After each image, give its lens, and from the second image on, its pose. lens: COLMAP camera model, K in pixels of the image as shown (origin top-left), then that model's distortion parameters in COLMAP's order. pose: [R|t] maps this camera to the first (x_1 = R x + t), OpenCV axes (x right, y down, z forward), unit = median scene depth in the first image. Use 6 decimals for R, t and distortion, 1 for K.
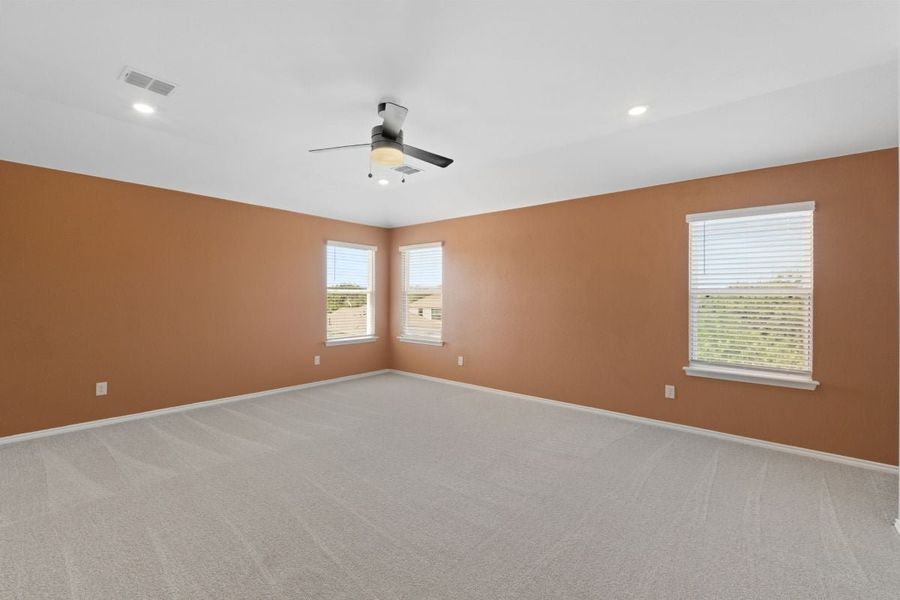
lens RADIAL K [[385.5, 0, 450.4], [0, 385.5, 293.8], [0, 0, 1]] dist [-0.010654, 0.000935]
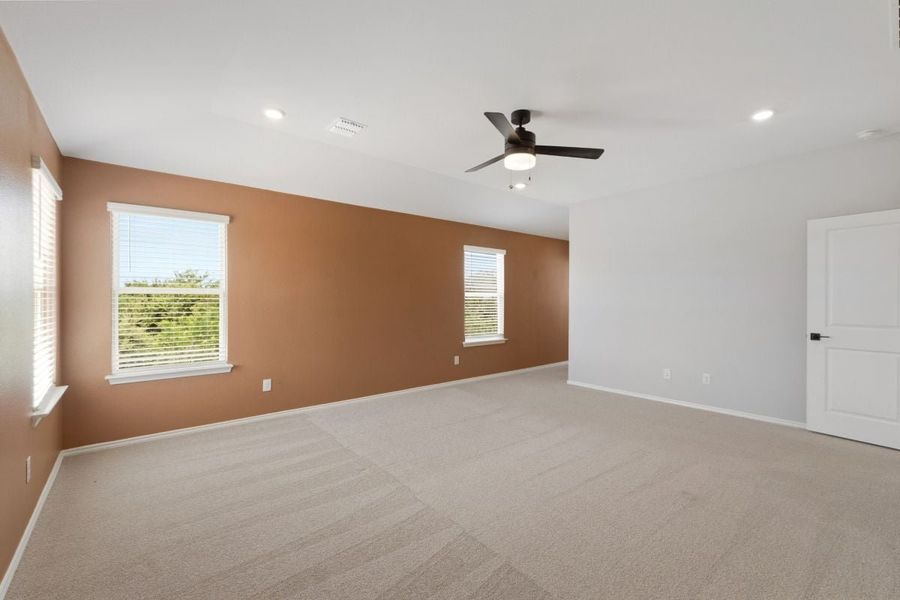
lens RADIAL K [[385.5, 0, 443.4], [0, 385.5, 301.2], [0, 0, 1]] dist [-0.010654, 0.000935]
pose [[0.190558, -0.018086, 0.981509, -0.117099], [-0.005289, 0.999797, 0.019450, -0.000718], [-0.981662, -0.008898, 0.190424, 0.098029]]
